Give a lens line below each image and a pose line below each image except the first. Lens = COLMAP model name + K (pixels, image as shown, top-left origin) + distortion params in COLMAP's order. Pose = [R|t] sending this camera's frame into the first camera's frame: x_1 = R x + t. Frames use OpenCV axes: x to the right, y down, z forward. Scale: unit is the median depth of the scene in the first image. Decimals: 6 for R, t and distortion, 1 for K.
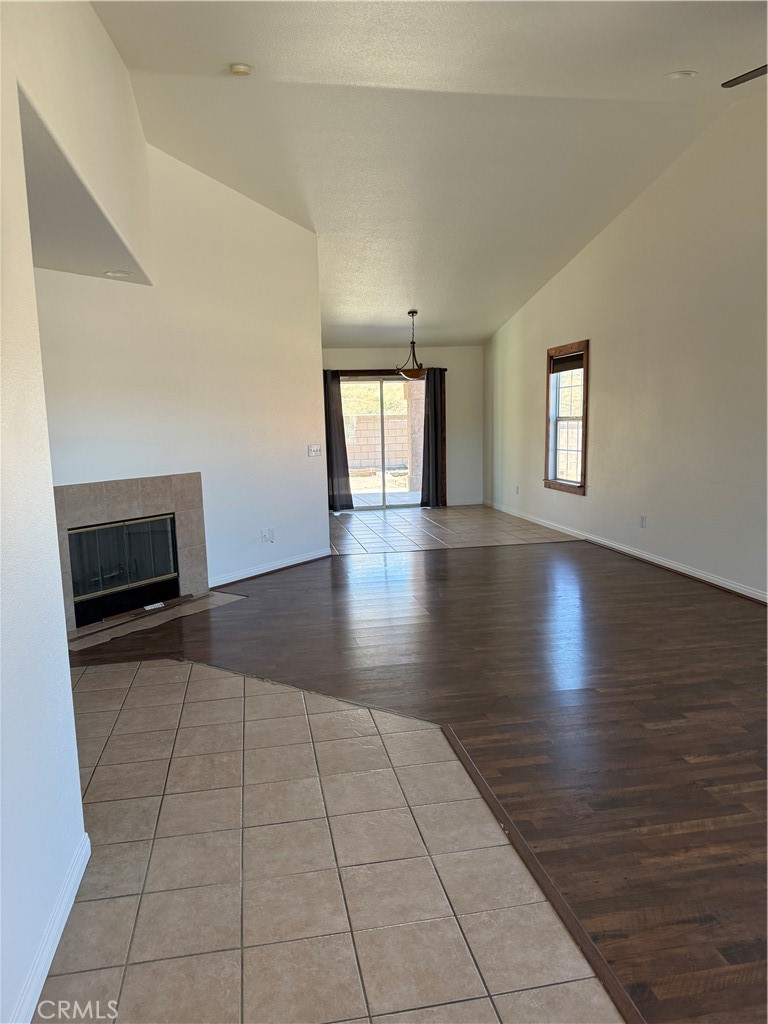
lens RADIAL K [[718.9, 0, 384.0], [0, 718.9, 512.0], [0, 0, 1]] dist [0.063008, -0.079075]
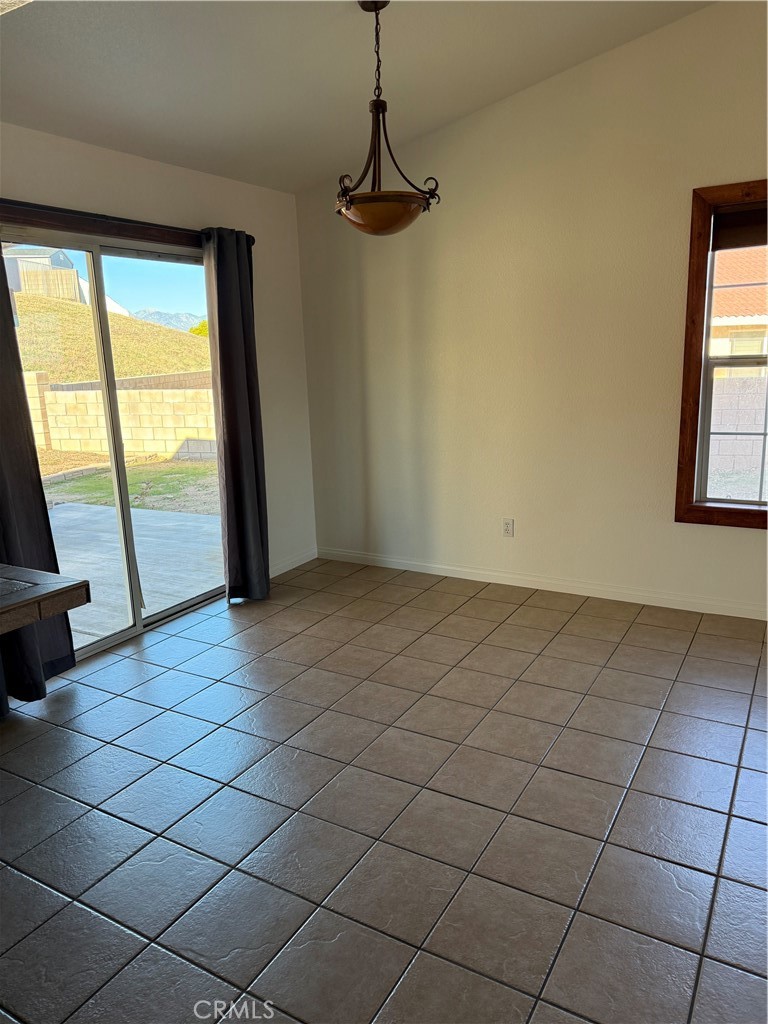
lens RADIAL K [[718.5, 0, 384.0], [0, 718.5, 512.0], [0, 0, 1]] dist [0.006203, -0.003583]
pose [[0.661325, -0.166950, 0.731284, -0.334347], [0.119042, 0.985921, 0.117429, -0.180732], [-0.740593, 0.009395, 0.671888, 1.366327]]
